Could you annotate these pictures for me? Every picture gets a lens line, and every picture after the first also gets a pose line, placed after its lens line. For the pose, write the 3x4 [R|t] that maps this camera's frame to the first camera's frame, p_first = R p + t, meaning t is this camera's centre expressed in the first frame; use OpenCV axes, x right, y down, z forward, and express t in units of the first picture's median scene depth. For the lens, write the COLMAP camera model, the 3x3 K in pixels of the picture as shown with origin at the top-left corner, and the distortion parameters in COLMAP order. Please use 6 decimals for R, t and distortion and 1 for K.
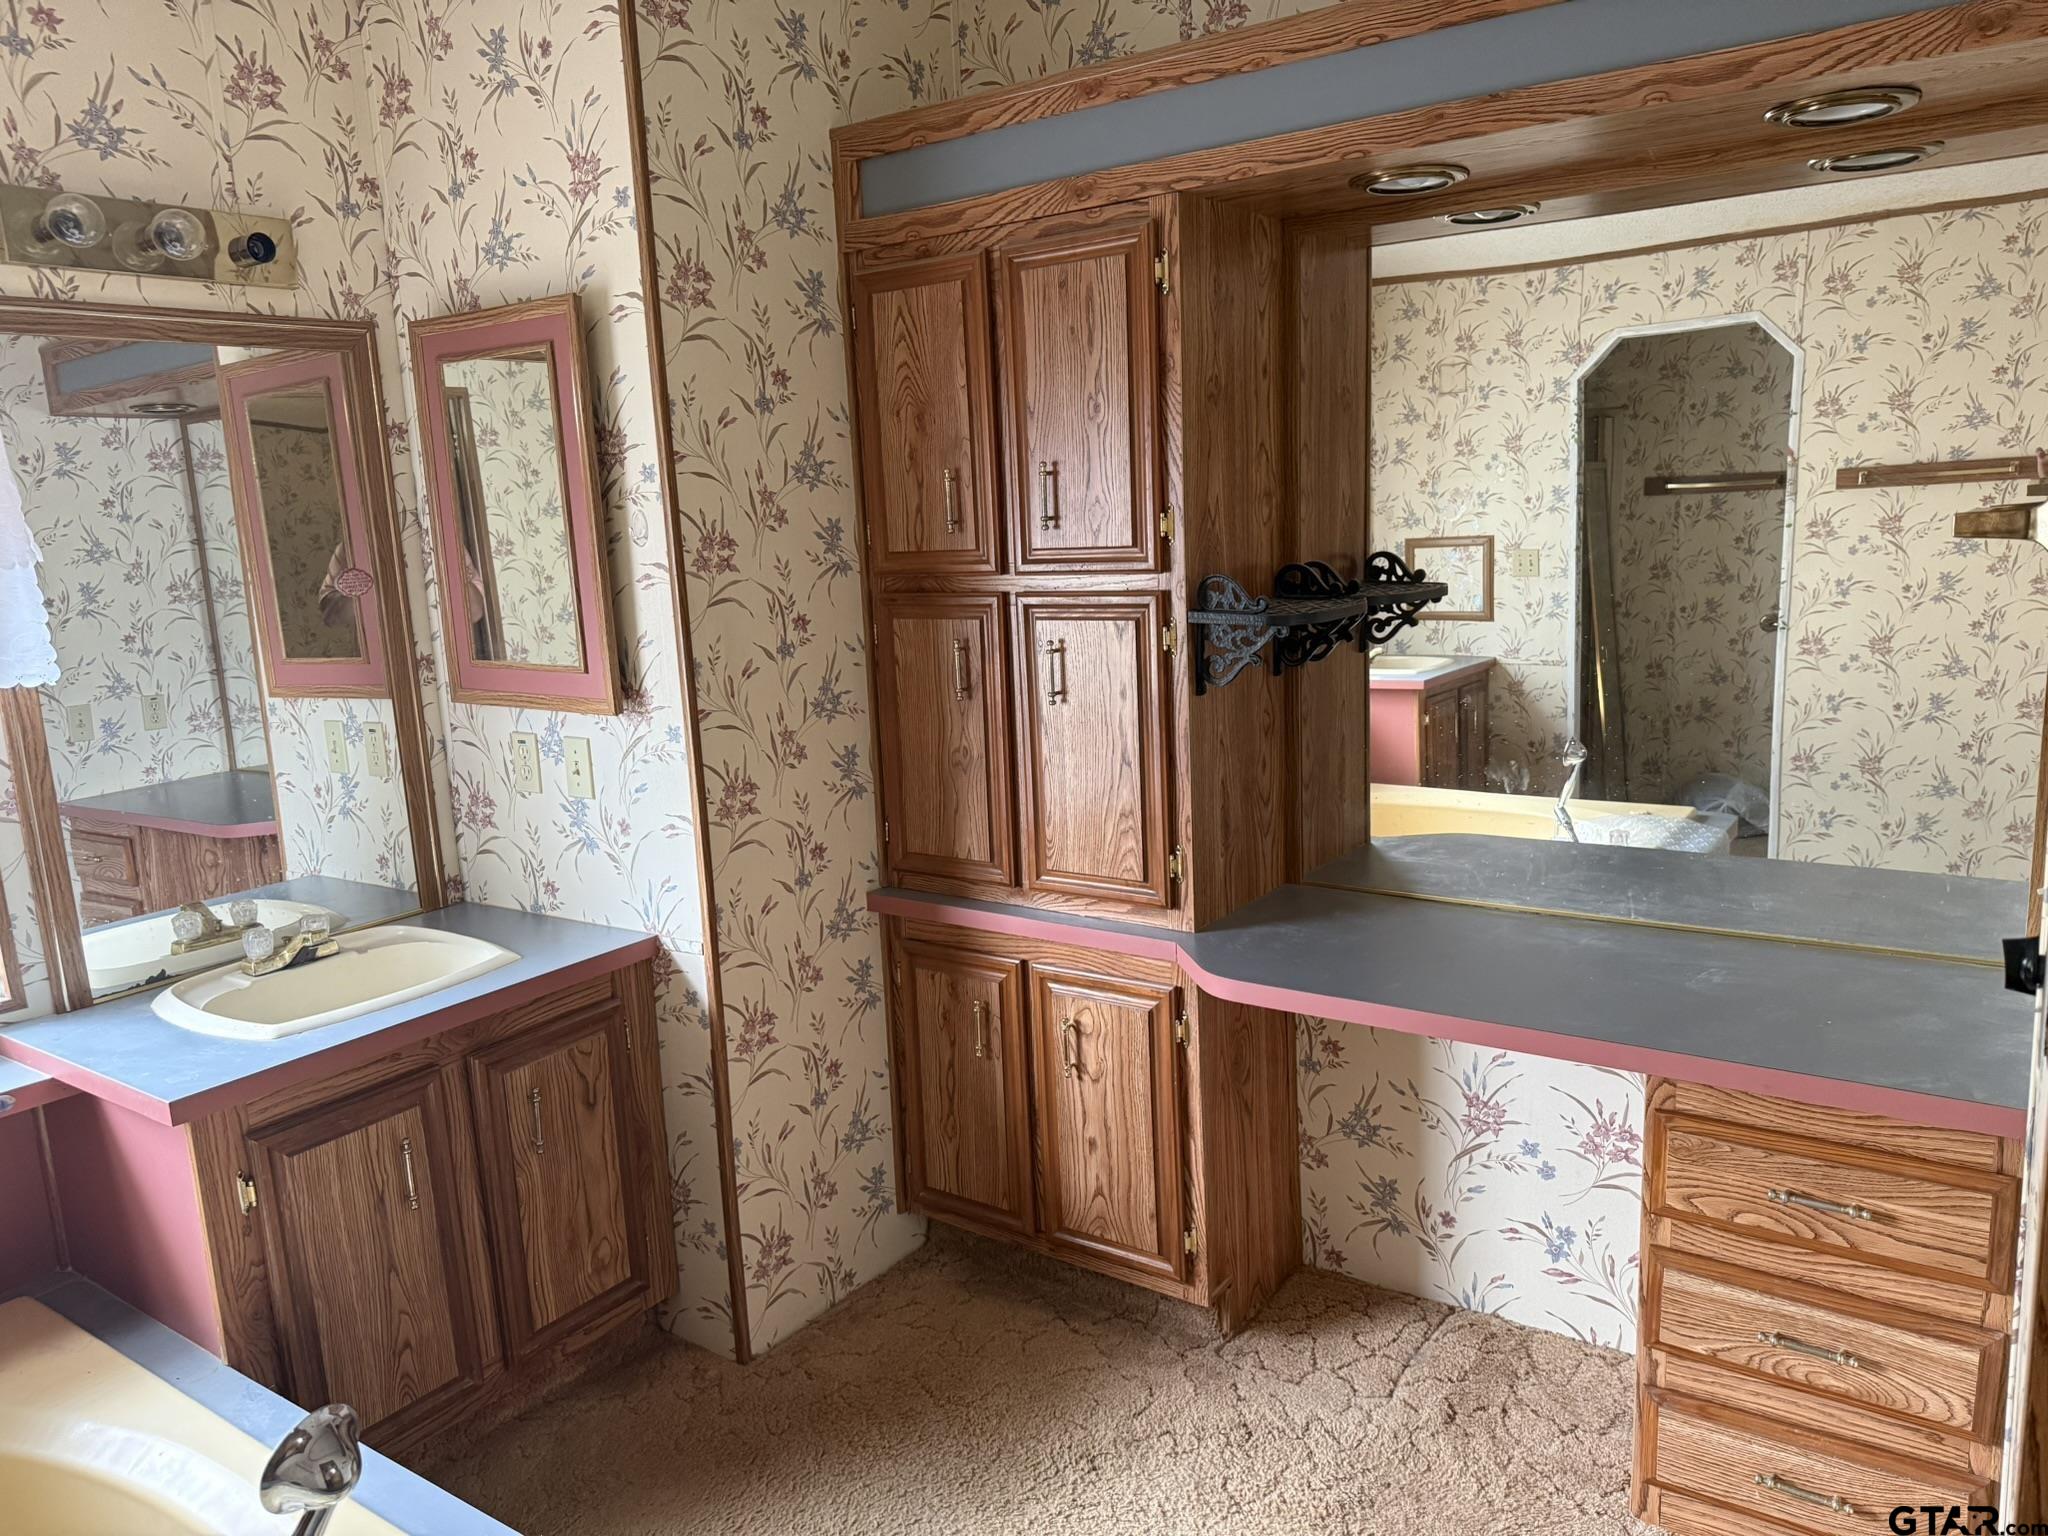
lens RADIAL K [[1458.9, 0, 1024.0], [0, 1458.9, 768.0], [0, 0, 1]] dist [0.076855, -0.119228]
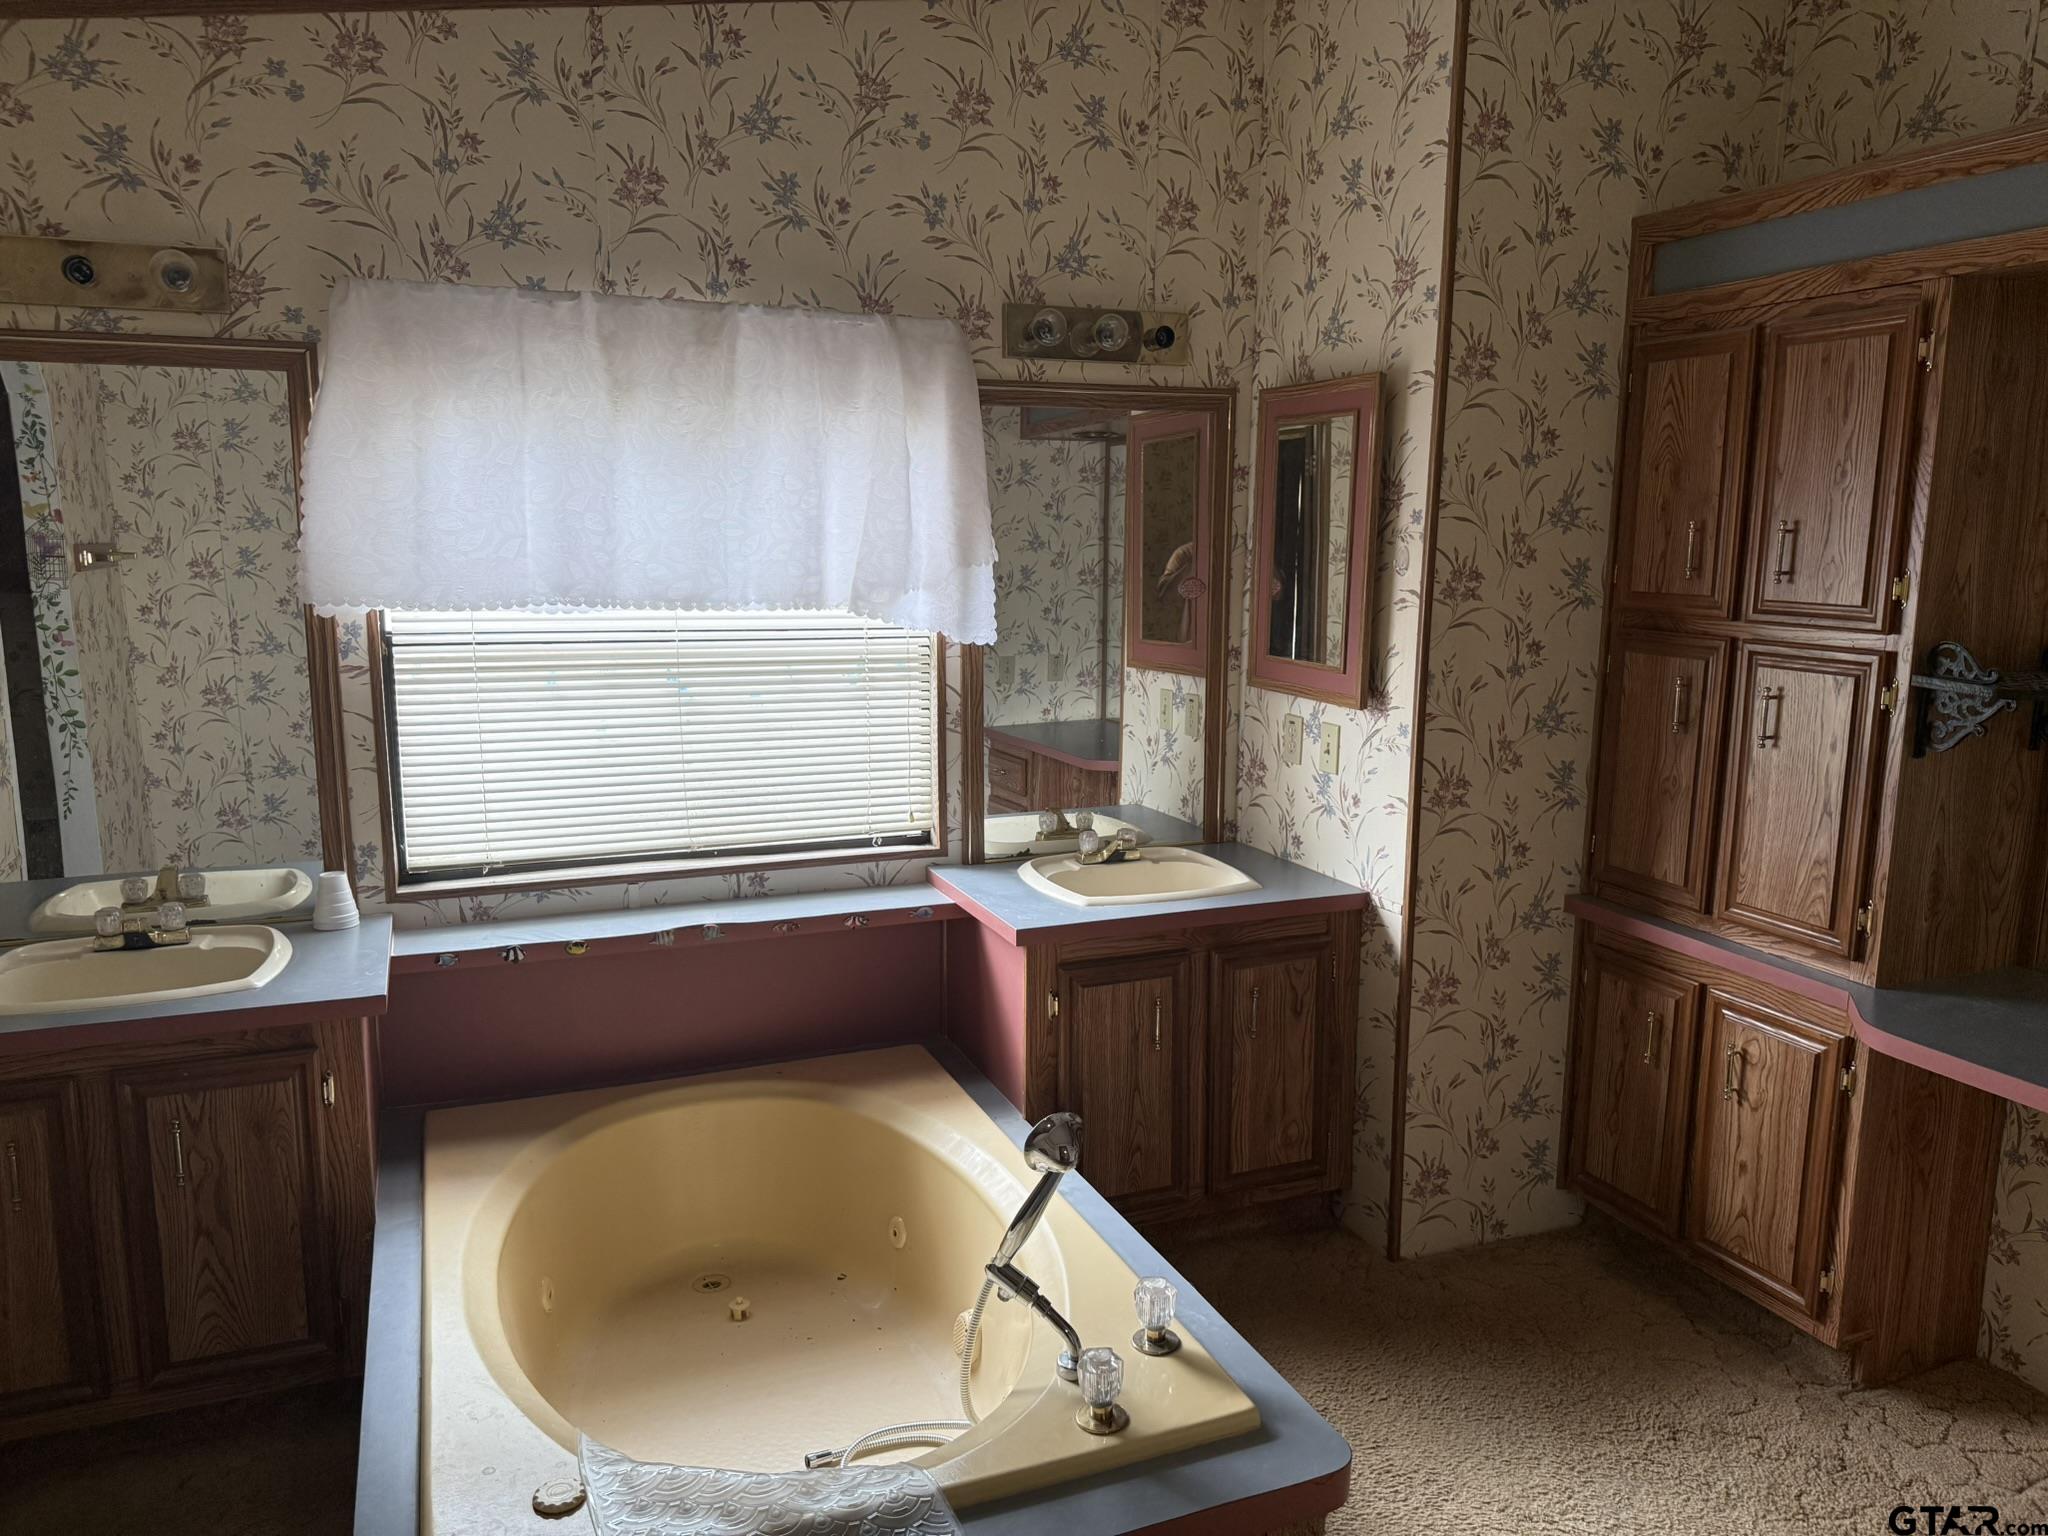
lens RADIAL K [[1458.9, 0, 1024.0], [0, 1458.9, 768.0], [0, 0, 1]] dist [0.076855, -0.119228]
pose [[0.840564, 0.141048, -0.523027, 0.129433], [-0.140214, 0.989254, 0.041440, 0.001139], [0.523251, 0.038503, 0.851308, -0.190866]]
